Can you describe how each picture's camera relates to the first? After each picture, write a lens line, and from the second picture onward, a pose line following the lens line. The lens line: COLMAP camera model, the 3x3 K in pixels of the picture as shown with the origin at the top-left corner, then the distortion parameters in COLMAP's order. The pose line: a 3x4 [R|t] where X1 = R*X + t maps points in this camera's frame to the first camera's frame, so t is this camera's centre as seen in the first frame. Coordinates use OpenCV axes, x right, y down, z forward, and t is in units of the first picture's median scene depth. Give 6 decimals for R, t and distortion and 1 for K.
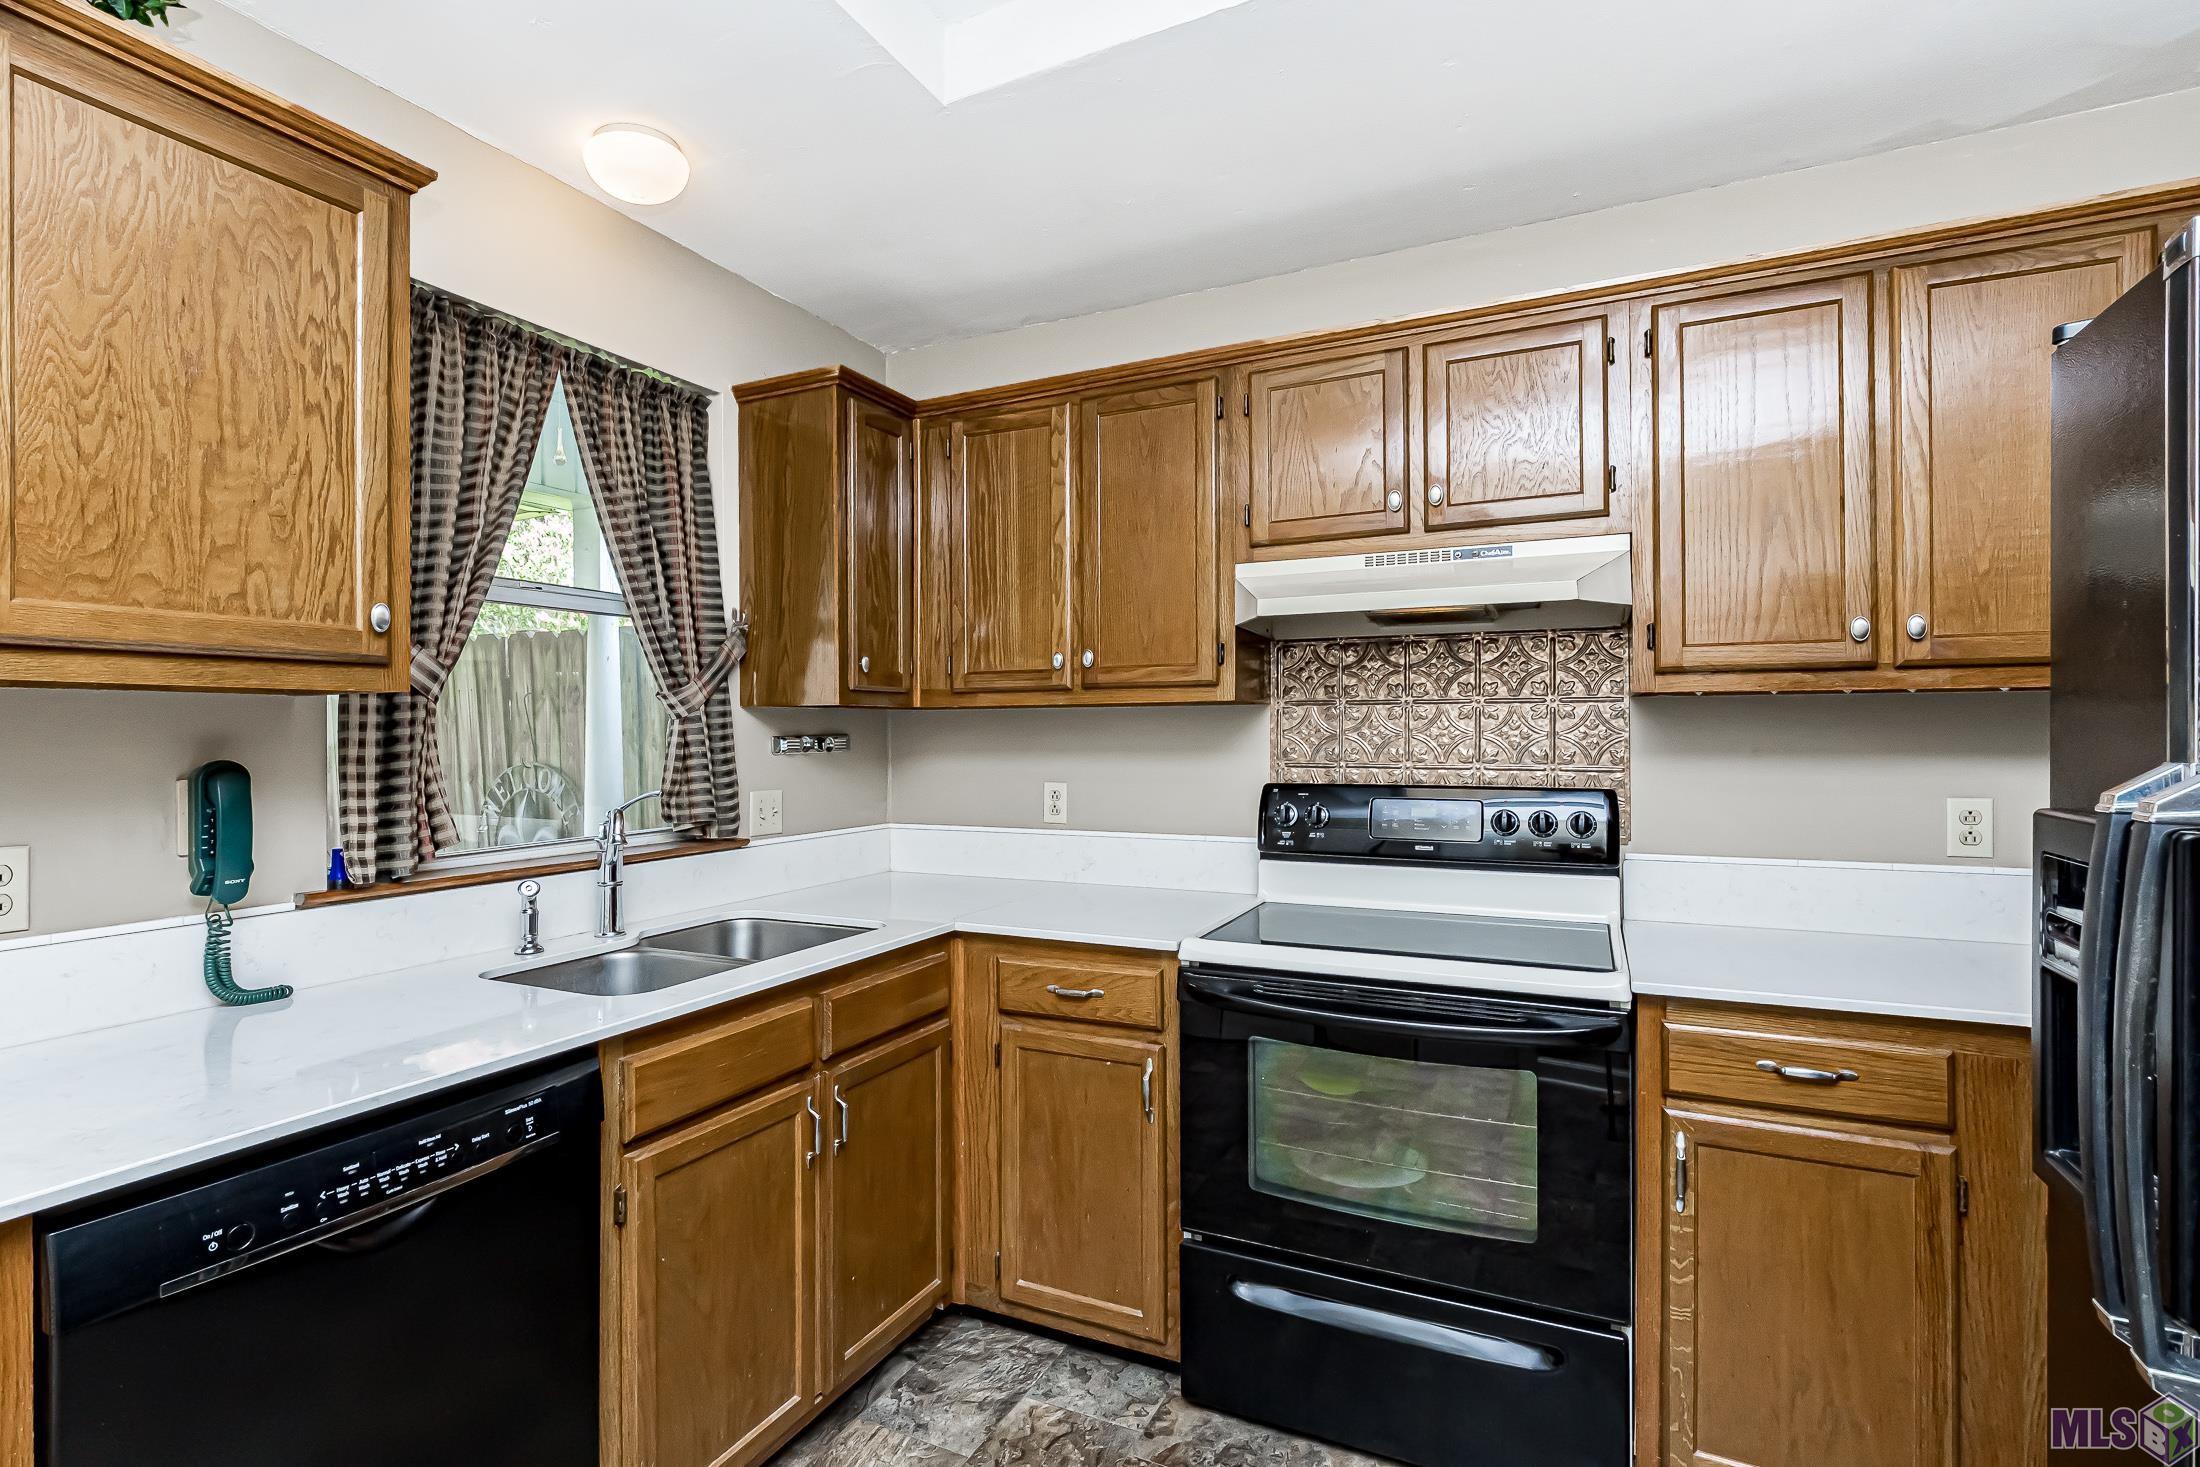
lens RADIAL K [[1125.5, 0, 988.4], [0, 1125.5, 724.1], [0, 0, 1]] dist [0.026140, -0.000686]
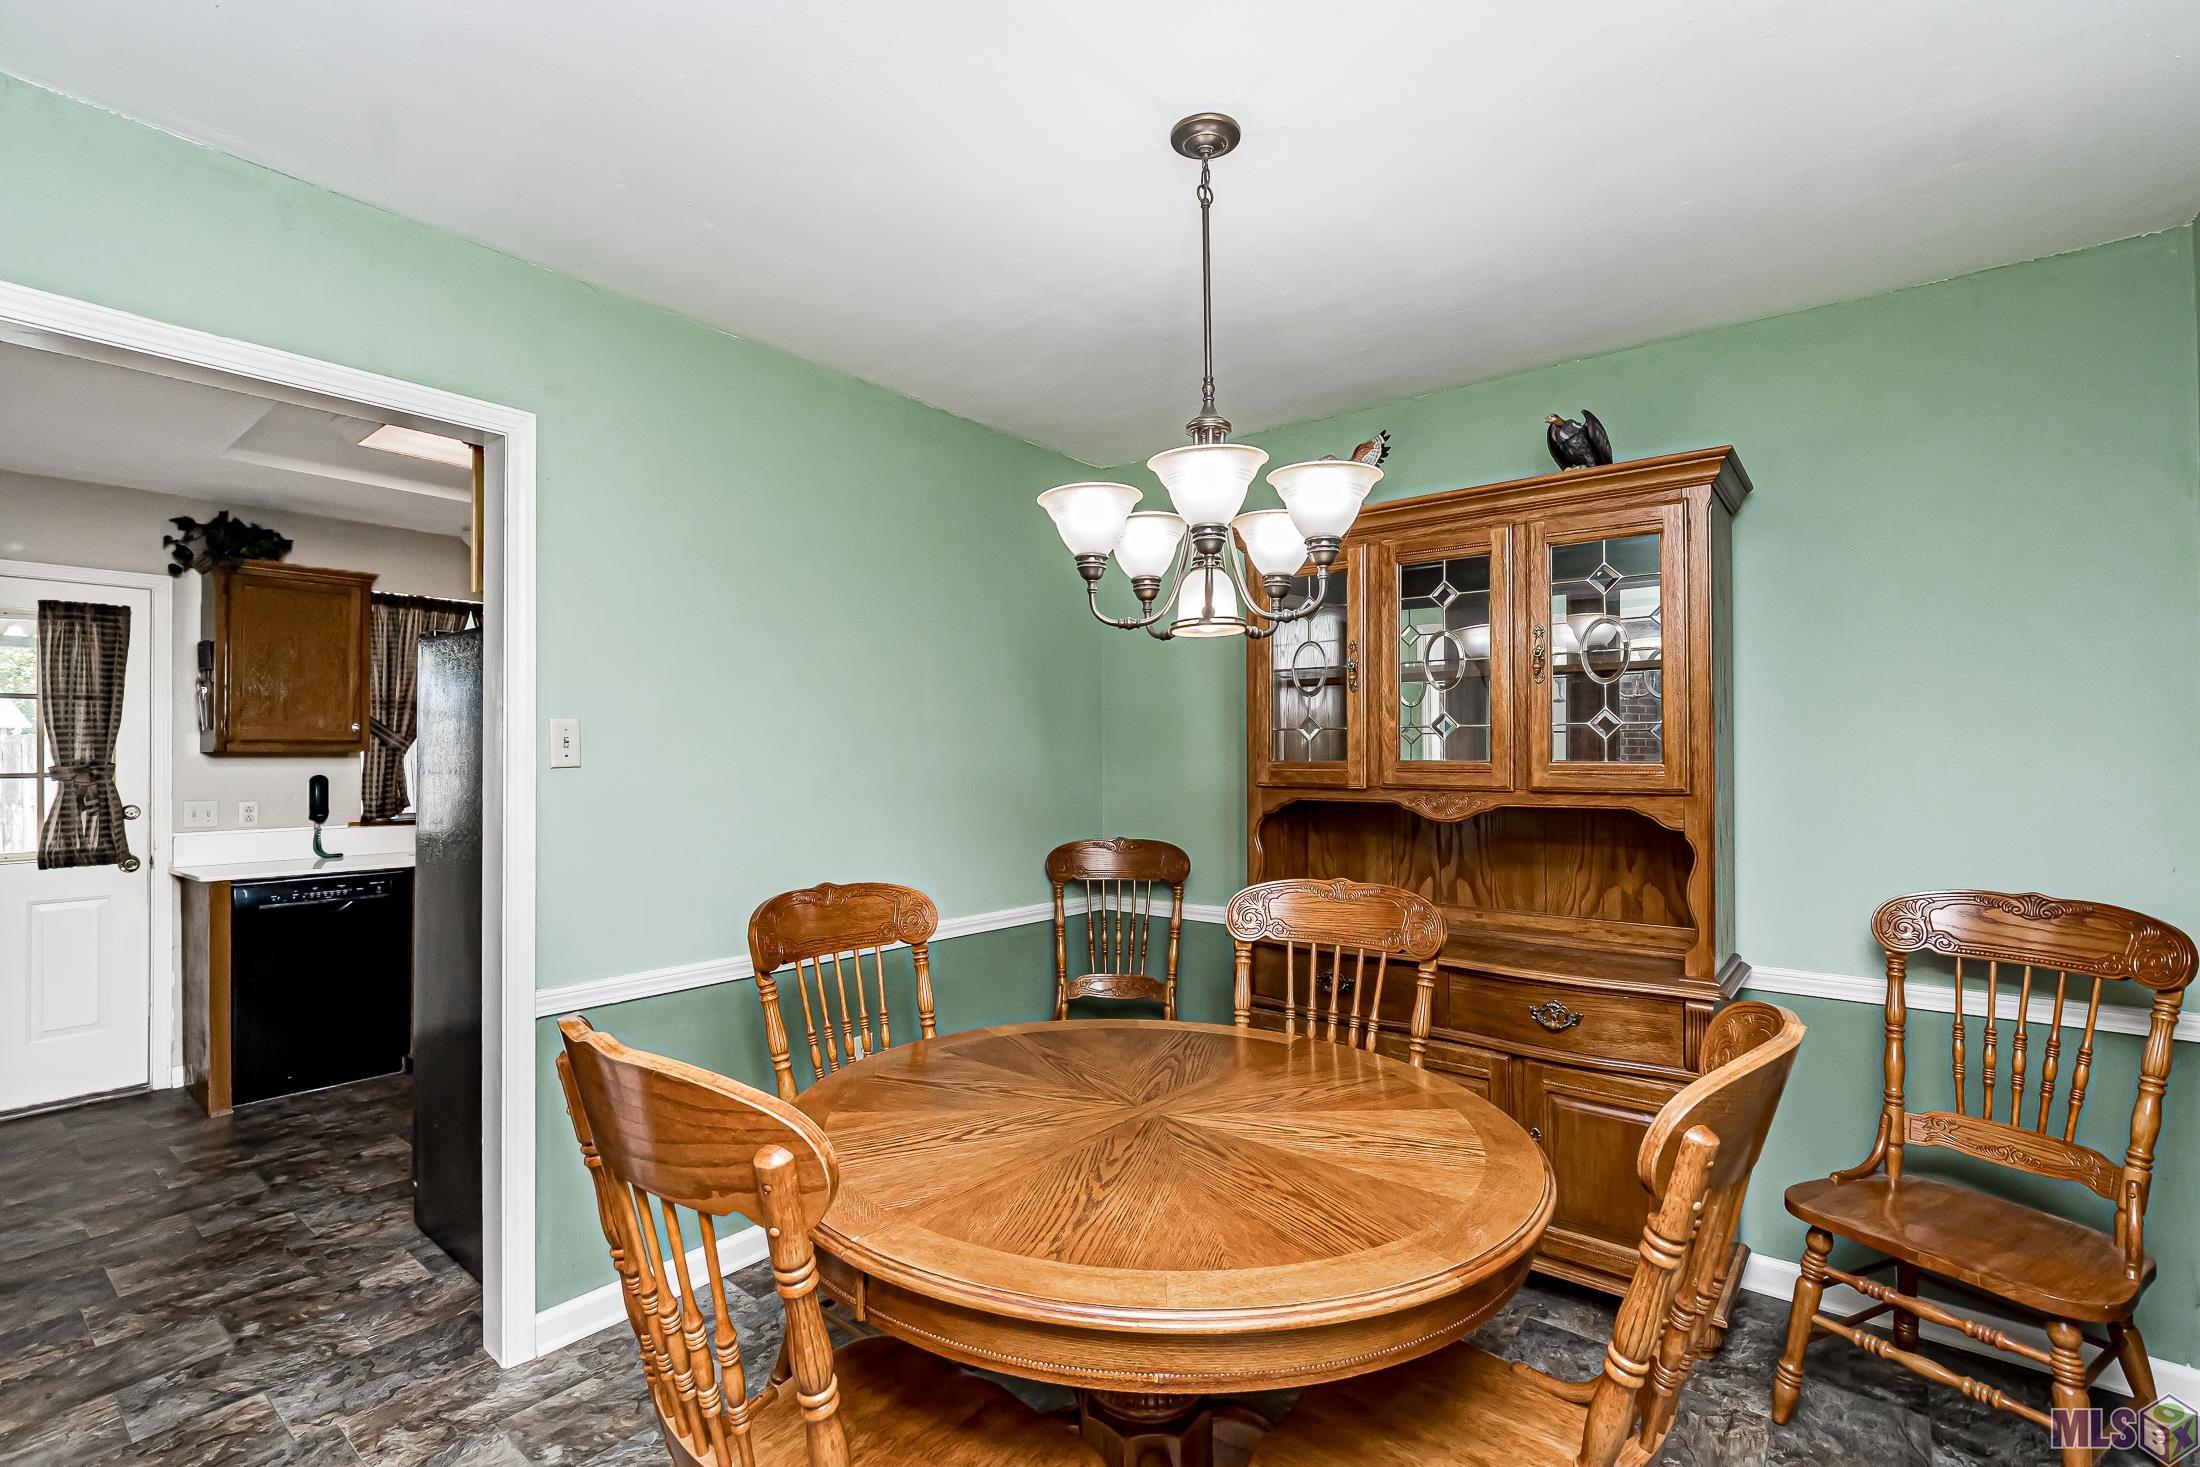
lens RADIAL K [[998.4, 0, 1070.0], [0, 998.4, 748.8], [0, 0, 1]] dist [-0.000881, -0.001121]
pose [[0.981698, 0.010171, -0.190171, 1.225179], [-0.009228, 0.999940, 0.005843, -0.048890], [0.190219, -0.003981, 0.981734, -0.829921]]
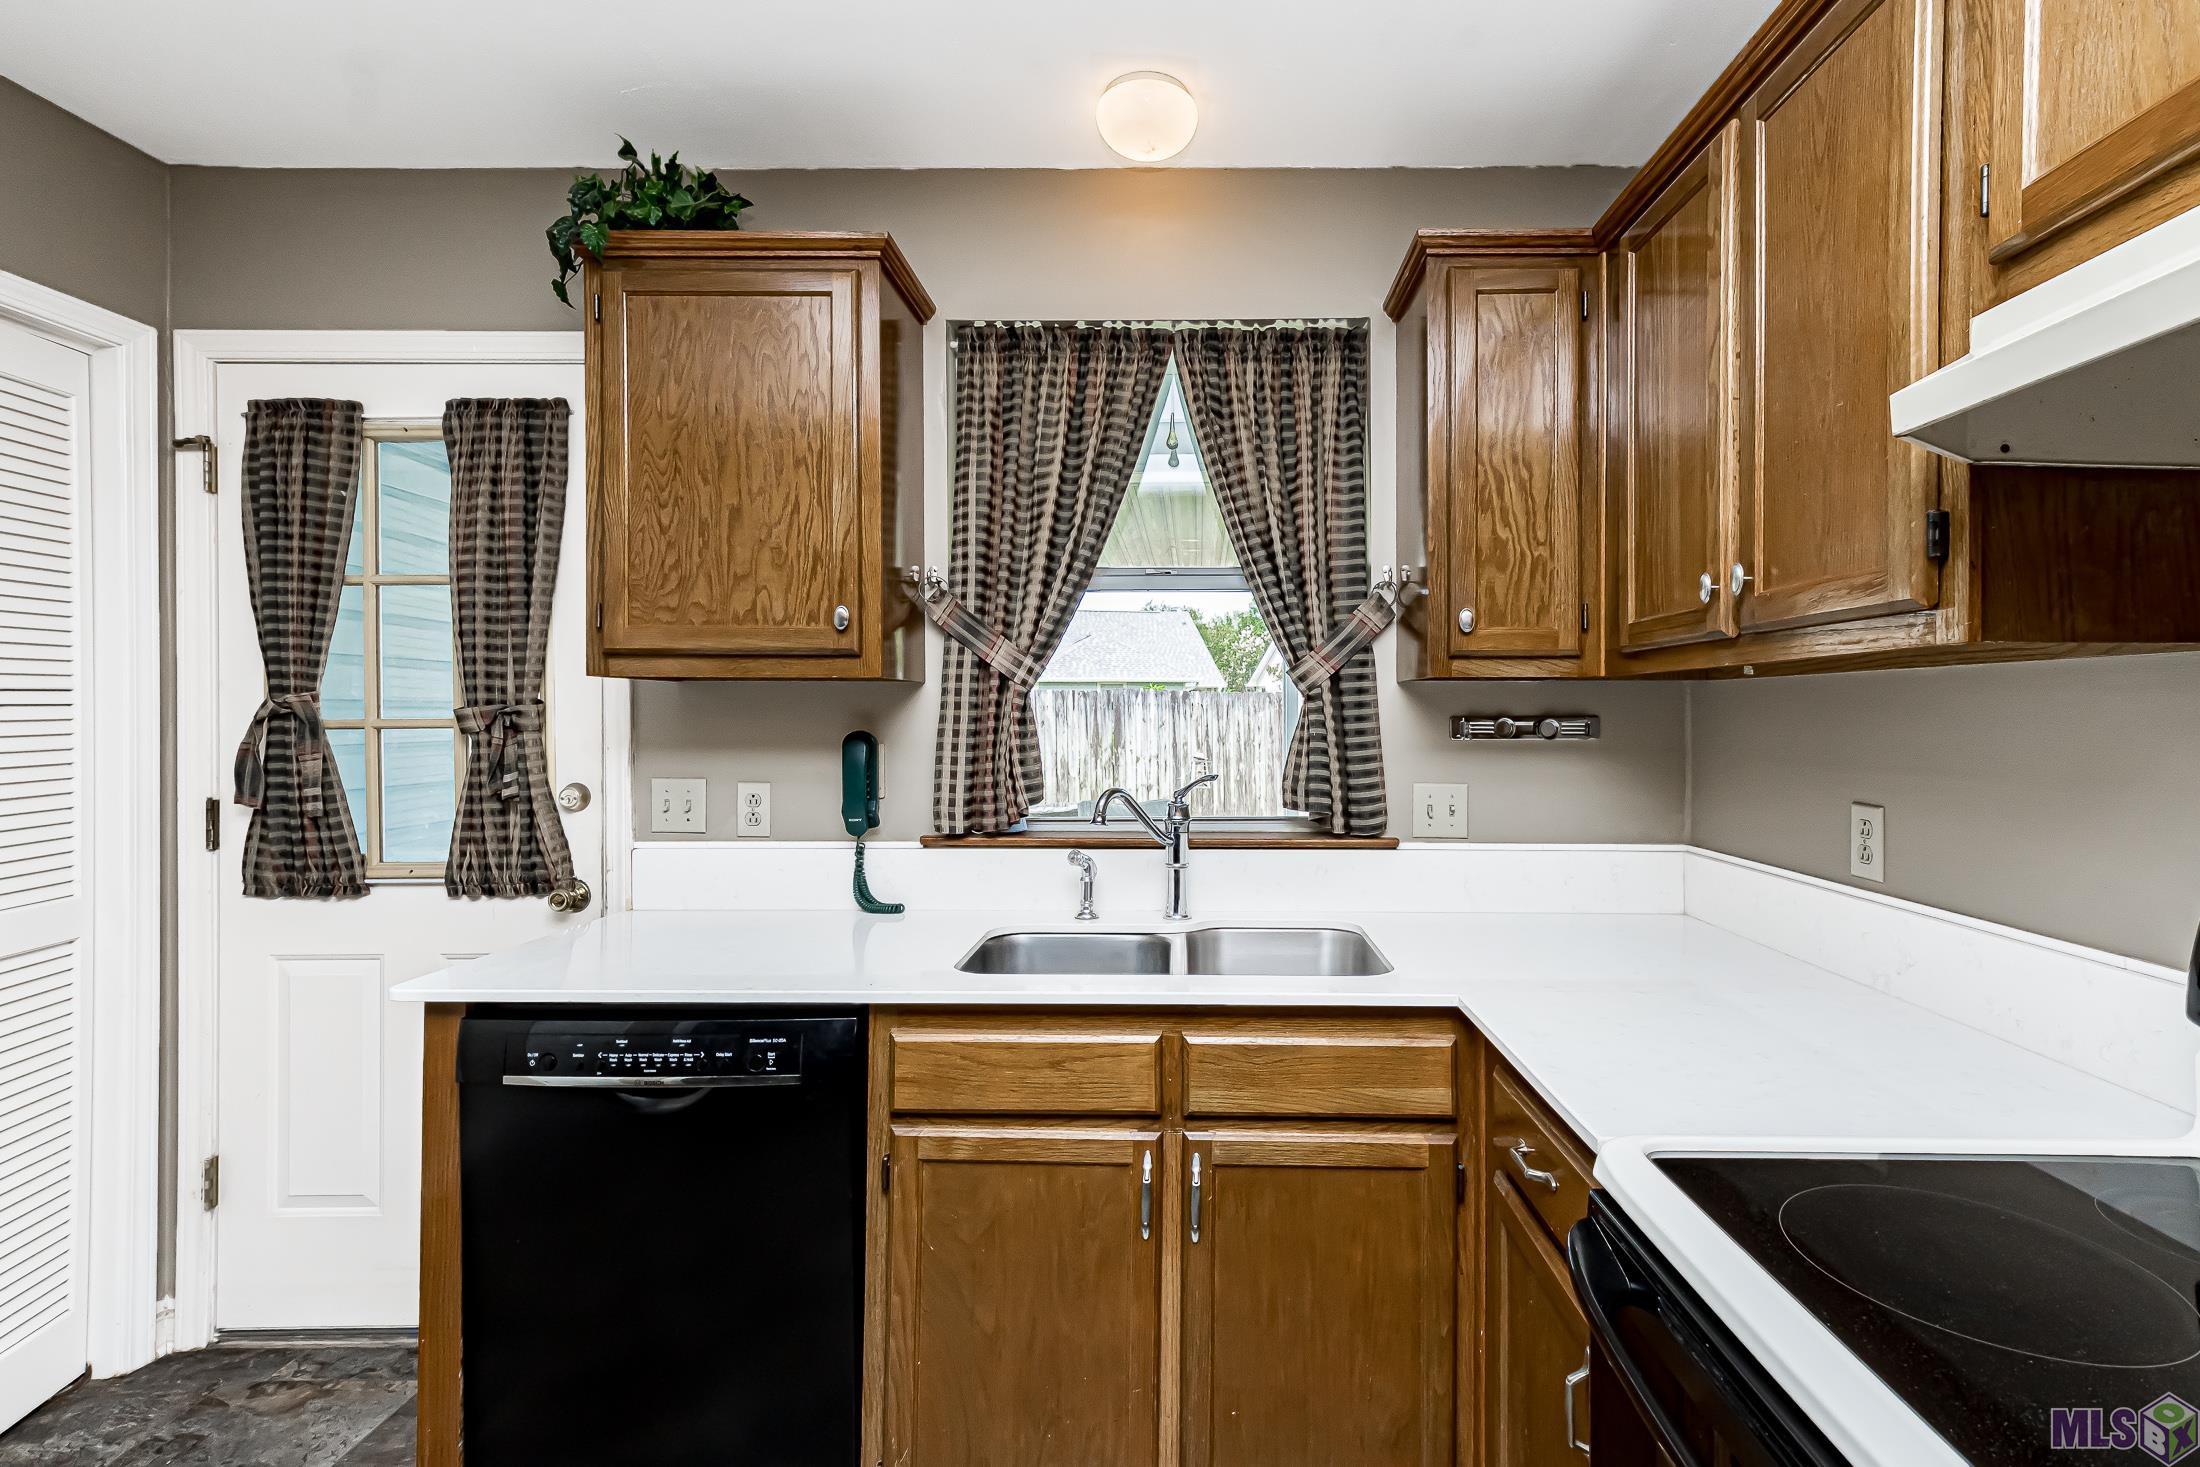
lens RADIAL K [[1012.6, 0, 1098.8], [0, 1012.6, 716.1], [0, 0, 1]] dist [0.028503, -0.000179]
pose [[0.467112, 0.009686, -0.884145, 0.373144], [0.002536, 0.999921, 0.012294, 0.000168], [0.884194, -0.007985, 0.467051, 0.475424]]
